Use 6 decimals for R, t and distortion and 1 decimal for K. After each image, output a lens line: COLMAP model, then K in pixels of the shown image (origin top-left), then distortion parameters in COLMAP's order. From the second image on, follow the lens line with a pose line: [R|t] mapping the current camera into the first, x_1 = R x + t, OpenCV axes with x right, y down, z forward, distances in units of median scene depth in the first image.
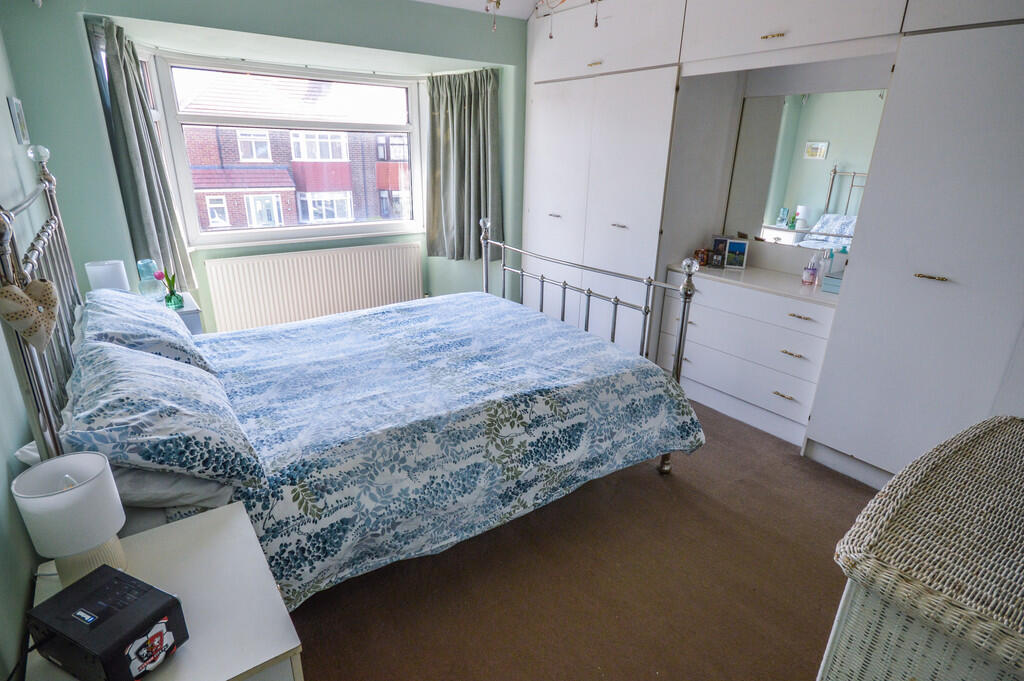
lens RADIAL K [[528.3, 0, 512.0], [0, 528.3, 340.5], [0, 0, 1]] dist [0.000434, 0.000701]
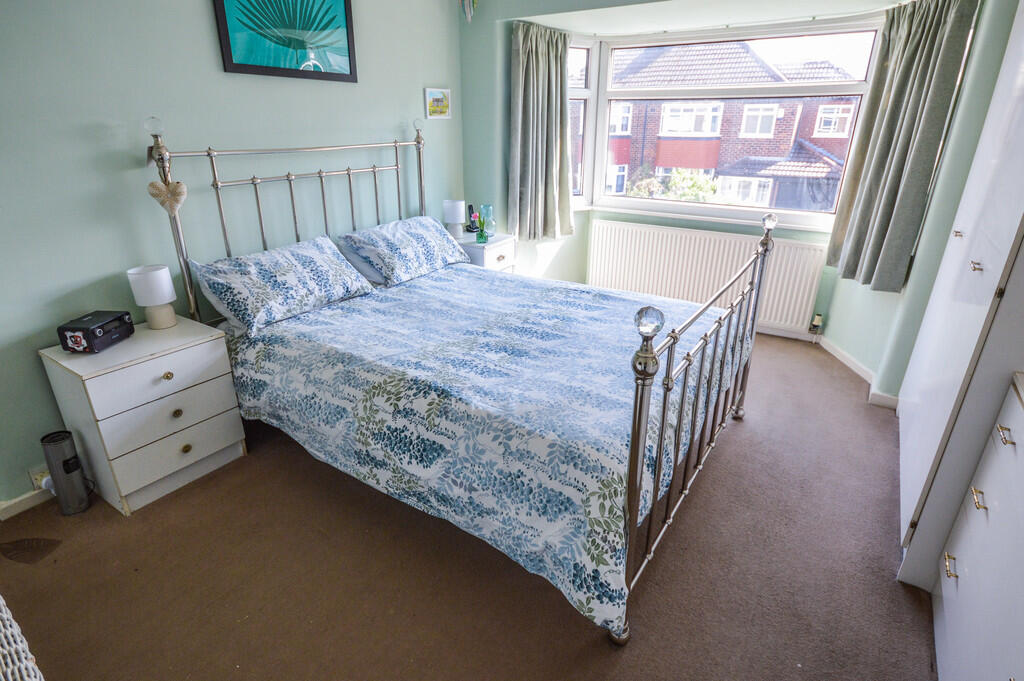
lens RADIAL K [[528.3, 0, 512.0], [0, 528.3, 340.5], [0, 0, 1]] dist [0.000434, 0.000701]
pose [[0.363745, 0.342831, -0.866116, 0.831271], [-0.311417, 0.921064, 0.233795, -0.225470], [0.877901, 0.184681, 0.441796, 0.694268]]
